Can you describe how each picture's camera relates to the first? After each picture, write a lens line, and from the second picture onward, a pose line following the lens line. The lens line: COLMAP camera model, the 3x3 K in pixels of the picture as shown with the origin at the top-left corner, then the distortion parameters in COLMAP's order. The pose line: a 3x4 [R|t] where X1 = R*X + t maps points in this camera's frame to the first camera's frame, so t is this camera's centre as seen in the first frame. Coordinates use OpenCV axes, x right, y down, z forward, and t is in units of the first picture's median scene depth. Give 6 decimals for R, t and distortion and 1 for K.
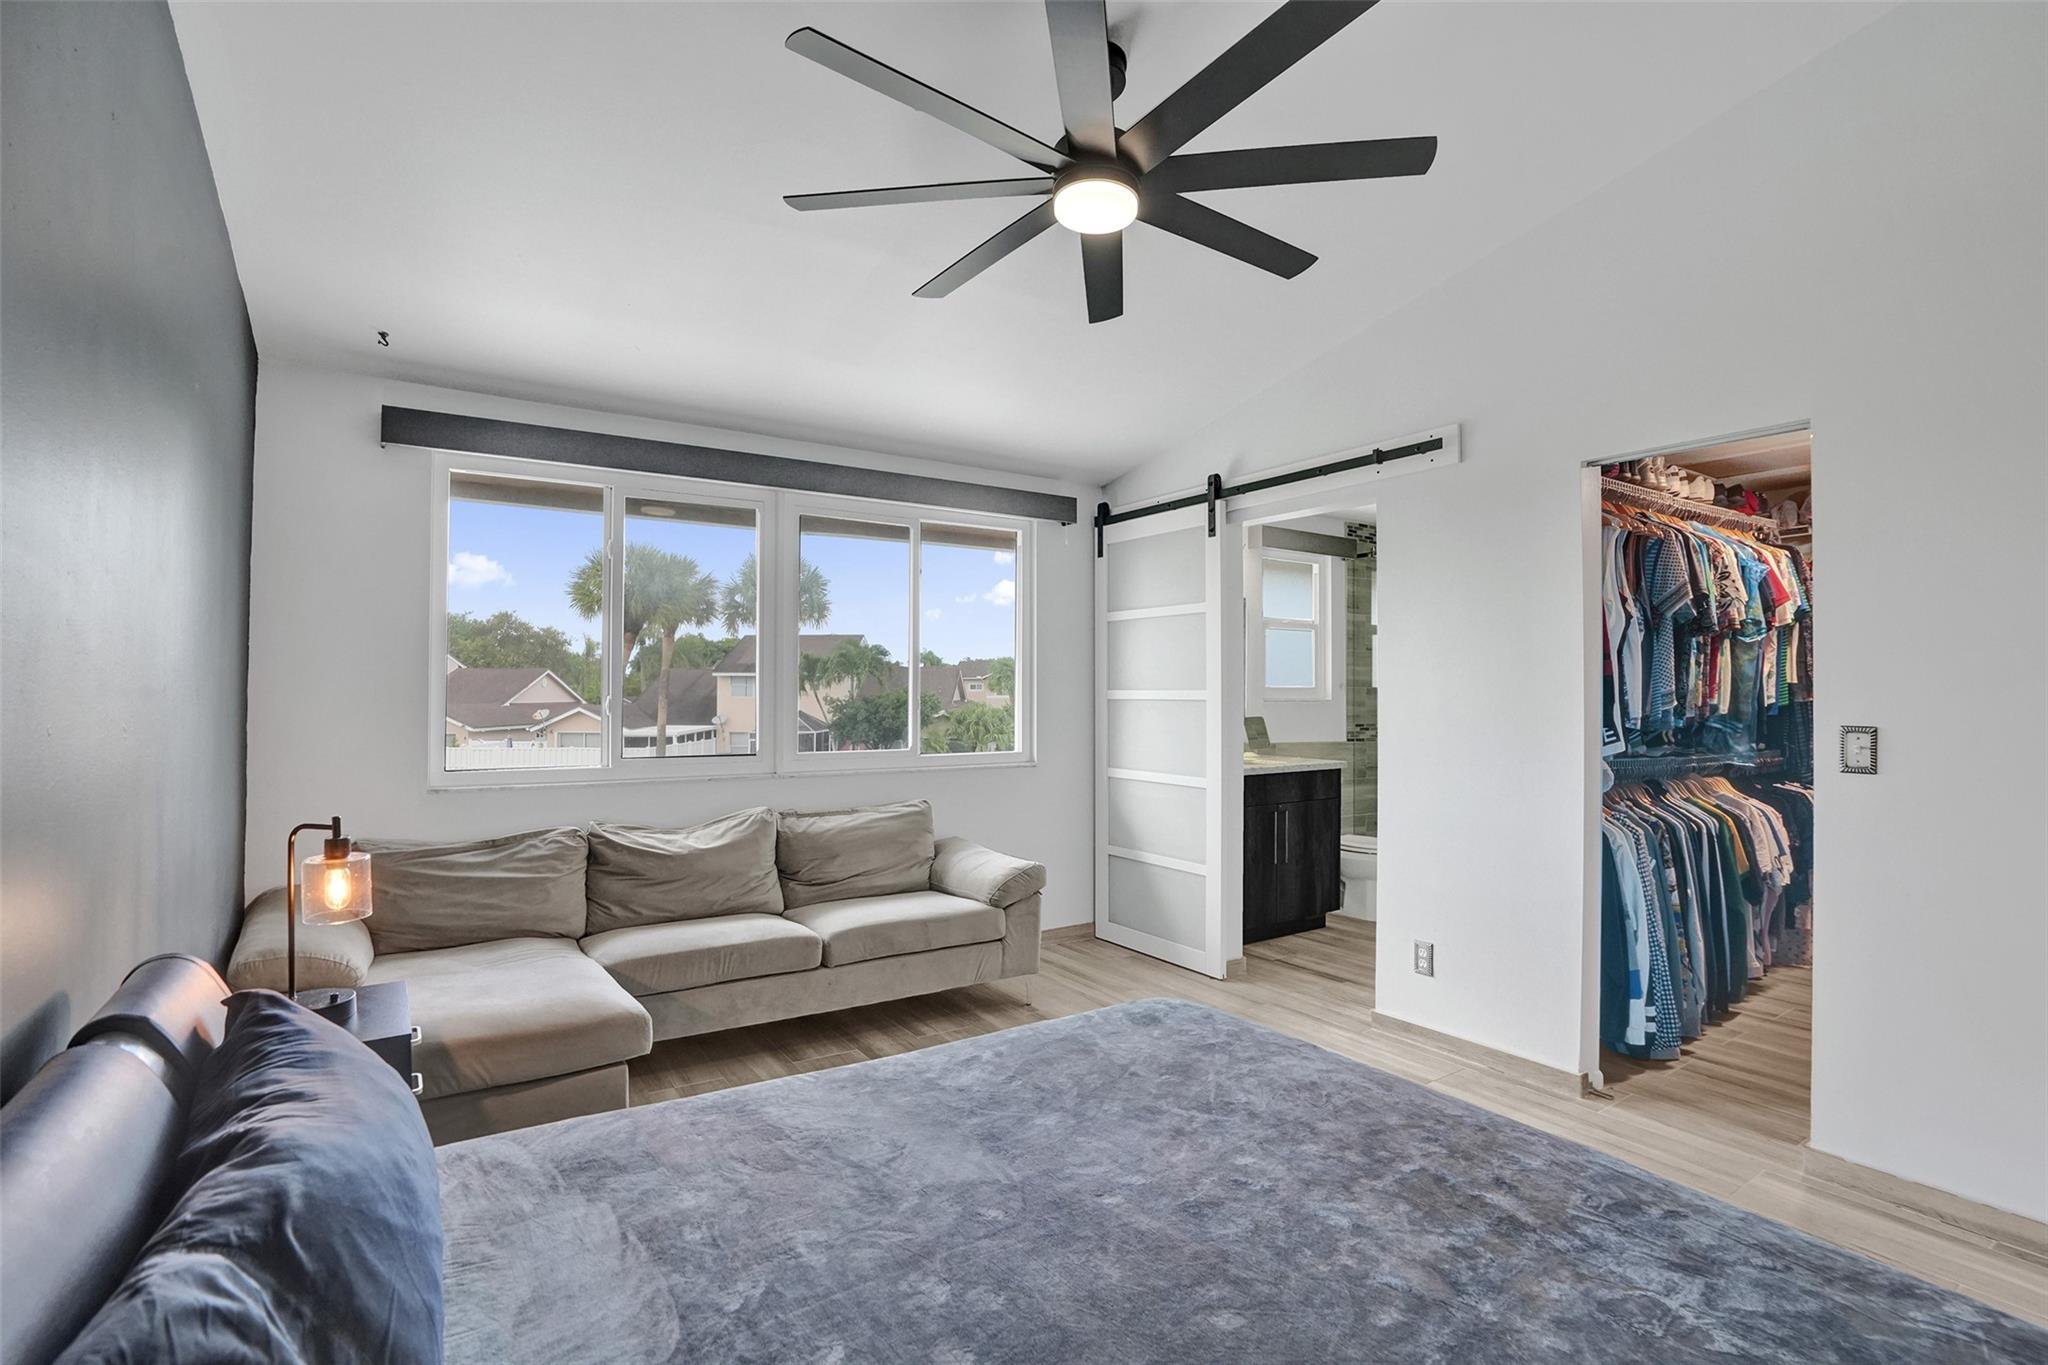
lens RADIAL K [[960.6, 0, 1022.8], [0, 960.6, 686.6], [0, 0, 1]] dist [-0.073728, 0.031282]
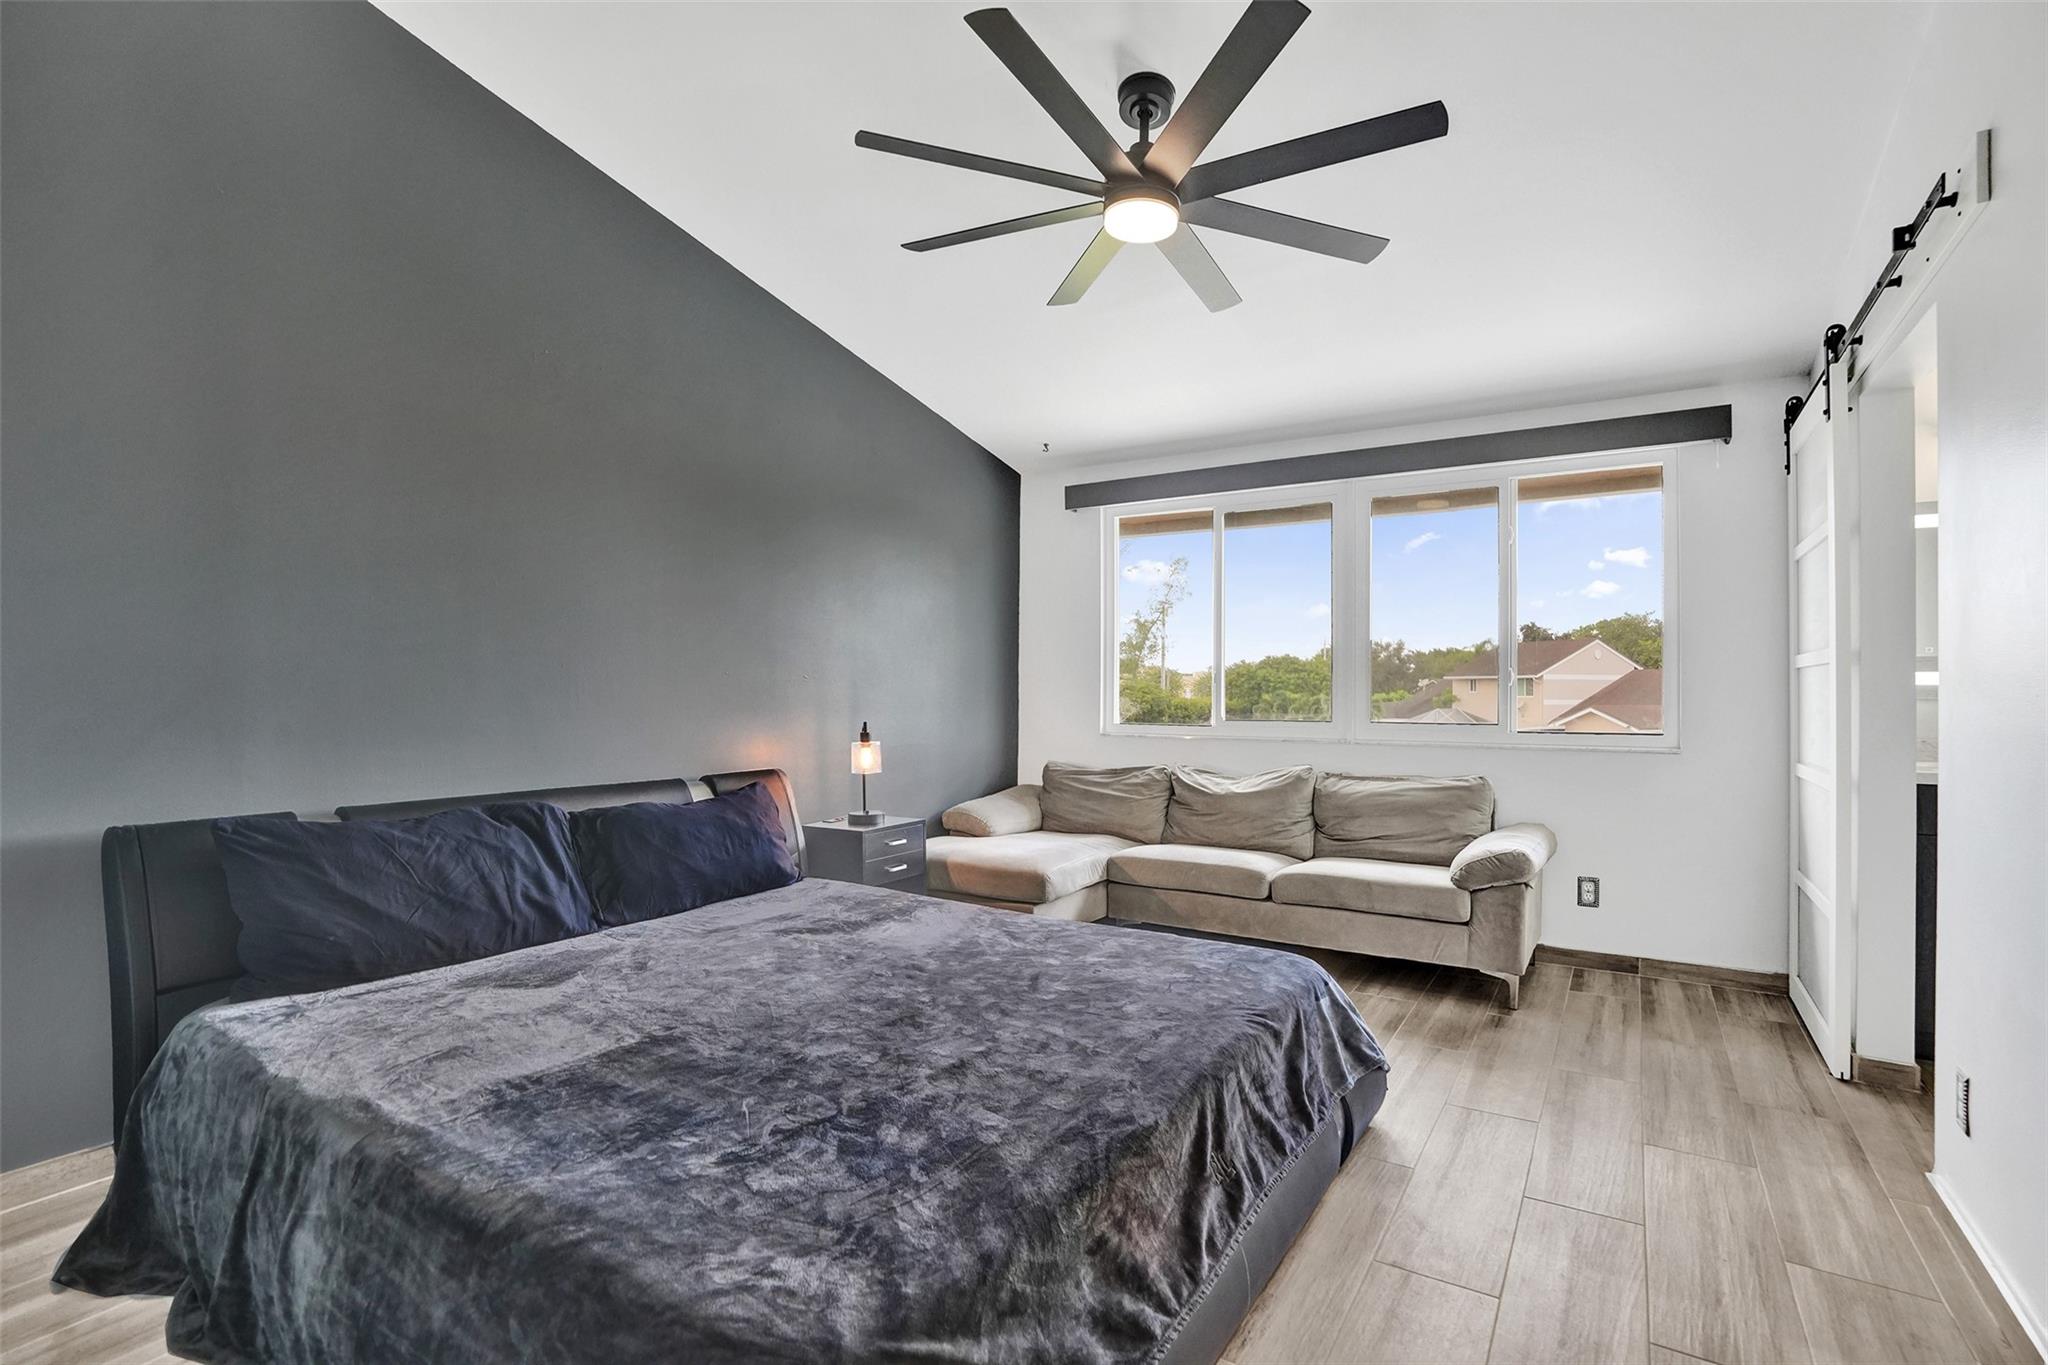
lens RADIAL K [[960.6, 0, 1022.8], [0, 960.6, 686.6], [0, 0, 1]] dist [-0.073728, 0.031282]
pose [[0.397988, -0.004860, -0.917378, 0.618167], [0.006022, 0.999978, -0.002685, 0.032124], [0.917371, -0.004456, 0.398008, 0.231936]]
